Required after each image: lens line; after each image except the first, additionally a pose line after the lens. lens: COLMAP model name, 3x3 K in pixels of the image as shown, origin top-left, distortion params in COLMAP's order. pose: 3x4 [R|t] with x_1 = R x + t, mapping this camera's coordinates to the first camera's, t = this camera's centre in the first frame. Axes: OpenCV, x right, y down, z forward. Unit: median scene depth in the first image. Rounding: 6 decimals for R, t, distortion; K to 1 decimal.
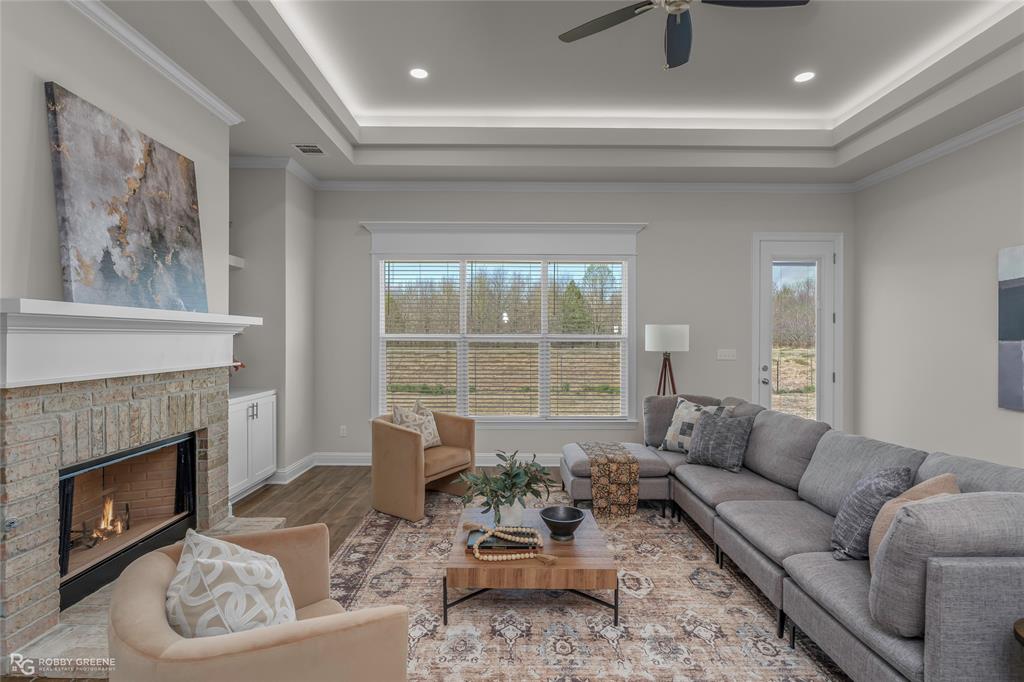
lens RADIAL K [[499.7, 0, 511.6], [0, 499.7, 337.7], [0, 0, 1]] dist [-0.012440, 0.004256]
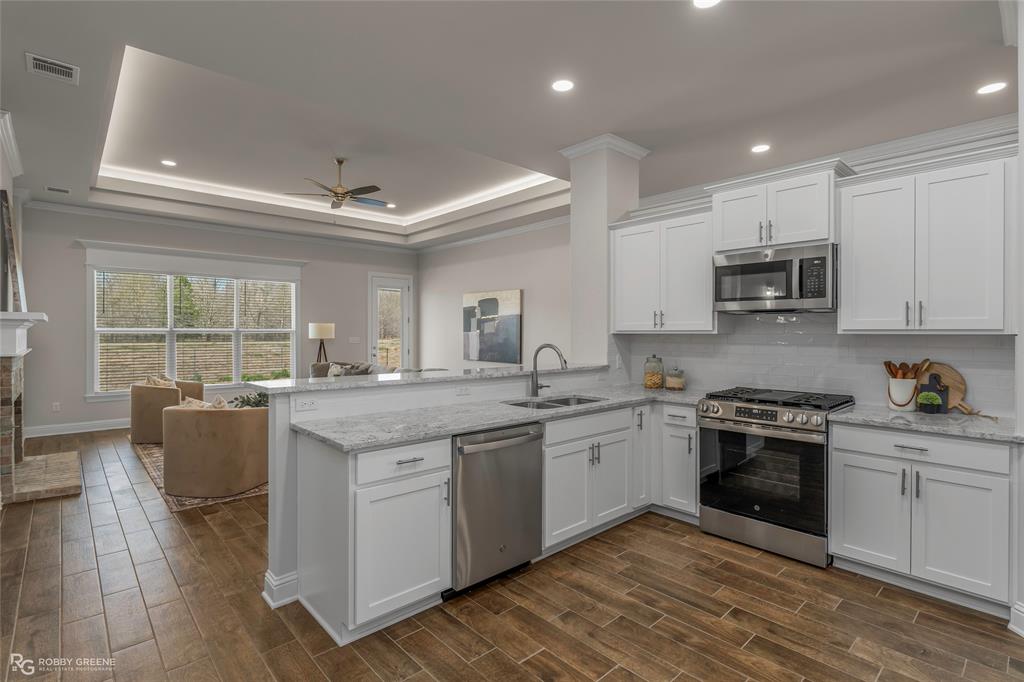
lens RADIAL K [[499.7, 0, 521.5], [0, 499.7, 332.4], [0, 0, 1]] dist [-0.012440, 0.004256]
pose [[0.732444, -0.002863, 0.680821, -0.485417], [-0.000772, 0.999987, 0.005035, -0.004618], [-0.680826, -0.004213, 0.732433, -1.005835]]
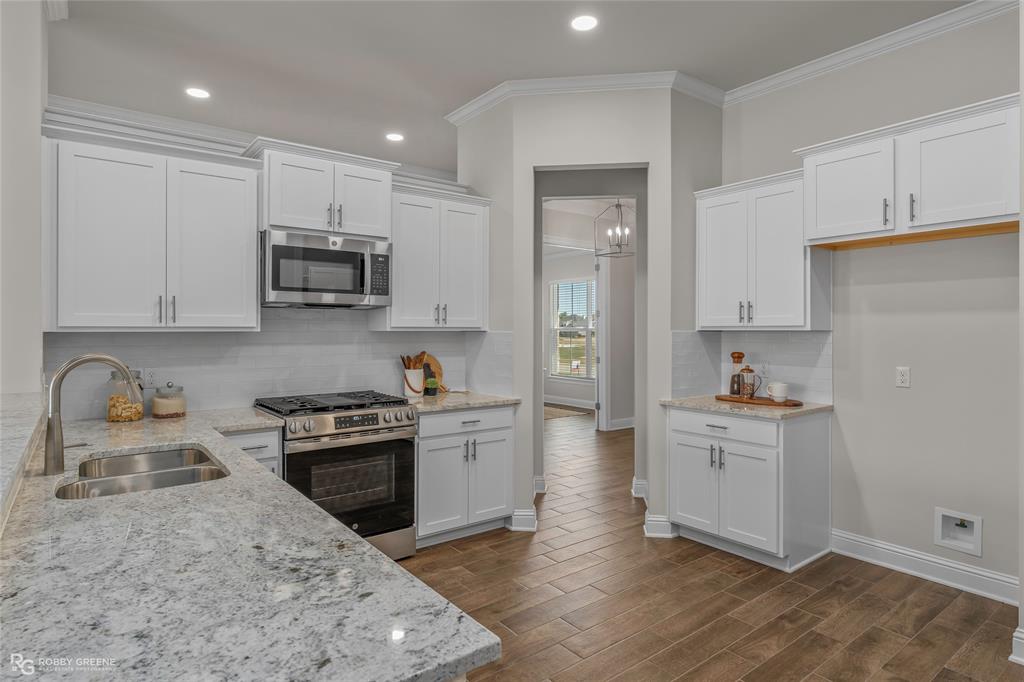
lens RADIAL K [[565.7, 0, 506.7], [0, 565.7, 333.0], [0, 0, 1]] dist [-0.002281, -0.000417]
pose [[-0.603857, -0.007499, 0.797057, -0.435884], [-0.003385, 0.999971, 0.006845, -0.002253], [-0.797085, 0.001435, -0.603865, -0.304950]]
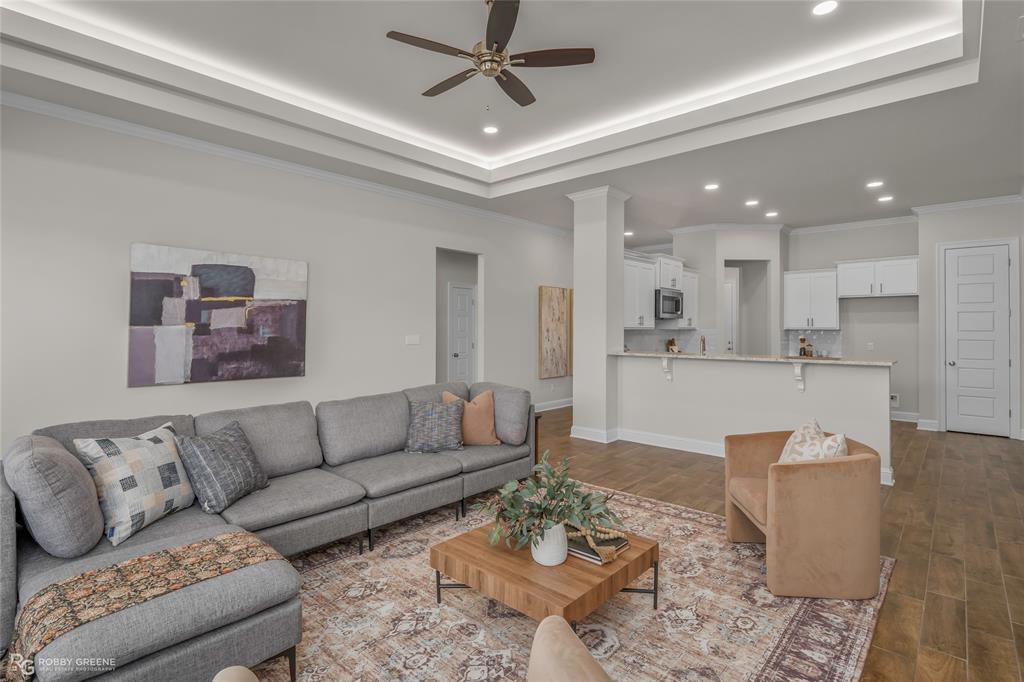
lens RADIAL K [[499.7, 0, 508.7], [0, 499.7, 327.3], [0, 0, 1]] dist [-0.012440, 0.004256]
pose [[-0.741600, -0.004020, 0.670830, -0.385840], [-0.007738, 0.999967, -0.002563, 0.004186], [-0.670797, -0.007091, -0.741607, 1.282045]]
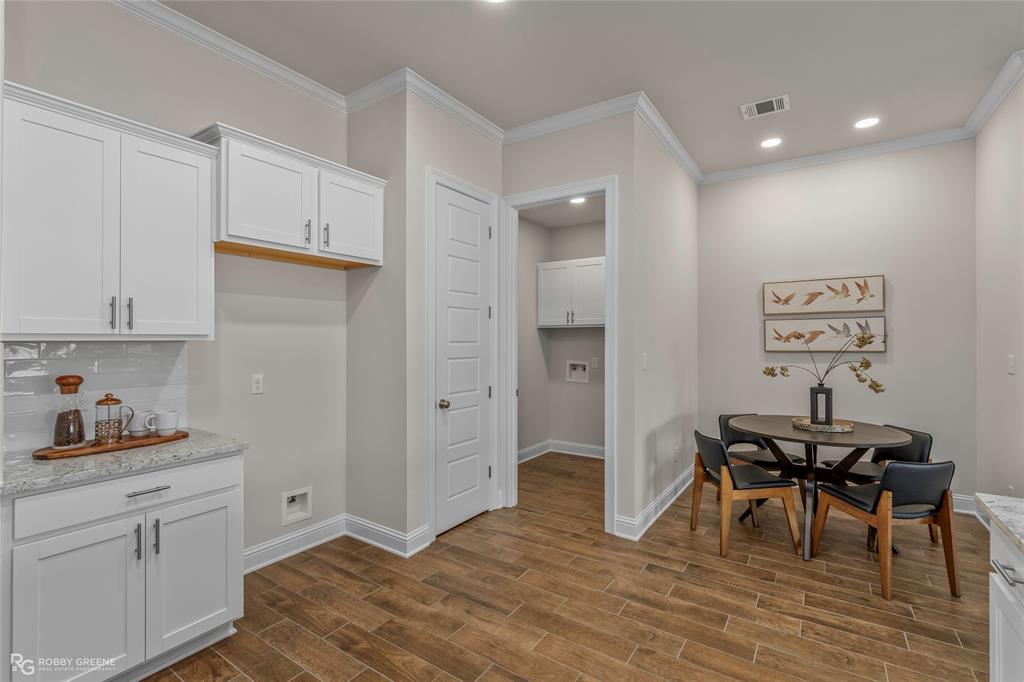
lens RADIAL K [[462.5, 0, 516.0], [0, 462.5, 338.2], [0, 0, 1]] dist [-0.007552, 0.002560]
pose [[-0.550908, -0.005535, -0.834548, 0.292290], [-0.001820, 0.999984, -0.005431, -0.002126], [0.834564, -0.001473, -0.550909, -0.554222]]
